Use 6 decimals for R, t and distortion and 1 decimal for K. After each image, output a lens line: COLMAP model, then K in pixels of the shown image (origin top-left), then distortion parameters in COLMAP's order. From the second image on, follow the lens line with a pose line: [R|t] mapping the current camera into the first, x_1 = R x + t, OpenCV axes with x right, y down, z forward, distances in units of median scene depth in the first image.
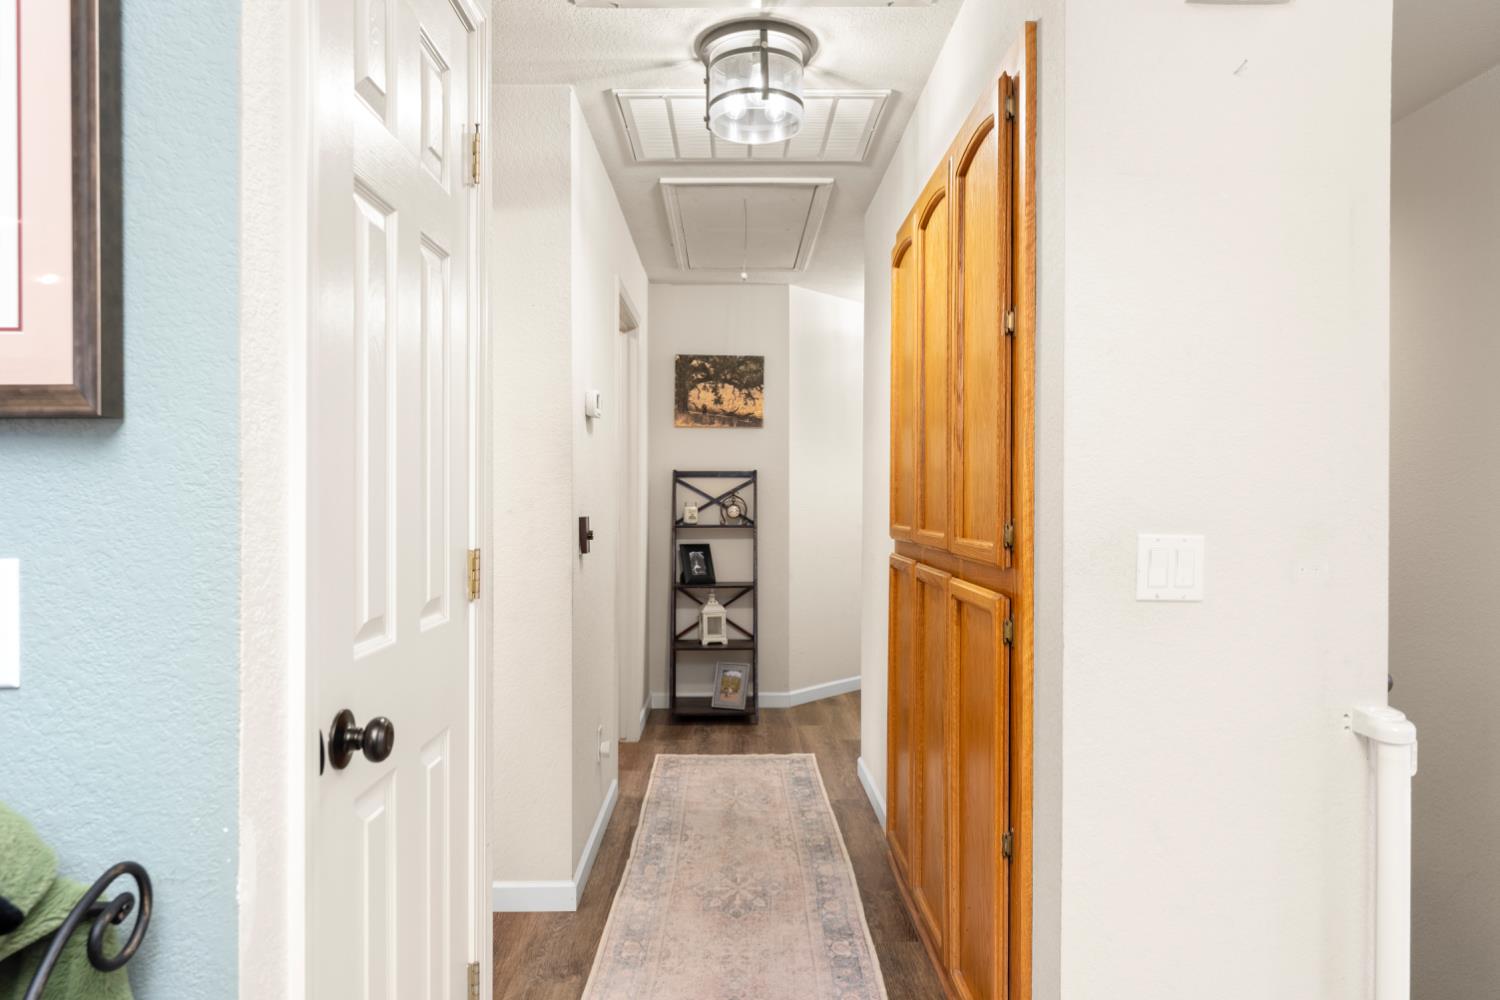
lens RADIAL K [[941.1, 0, 750.0], [0, 941.1, 500.0], [0, 0, 1]] dist [-0.000064, -0.000013]
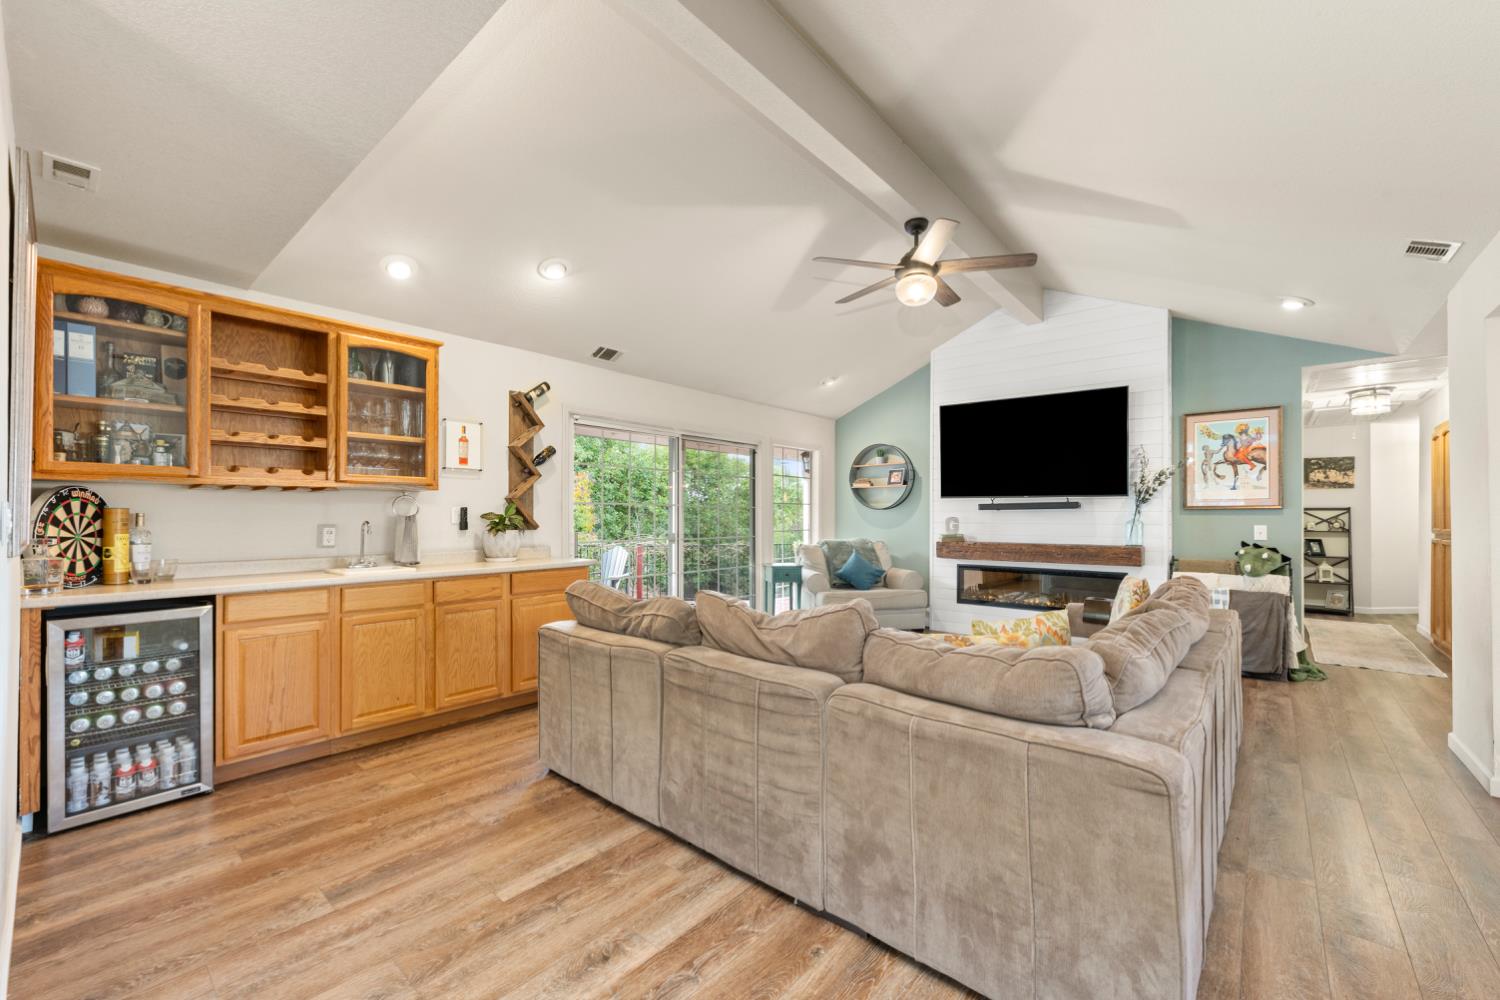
lens RADIAL K [[608.9, 0, 758.5], [0, 608.9, 511.9], [0, 0, 1]] dist [0.000905, 0.000547]
pose [[0.756529, -0.004918, -0.653942, -0.111374], [-0.005506, 0.999888, -0.013890, 0.008211], [0.653937, 0.014109, 0.756417, -1.041719]]
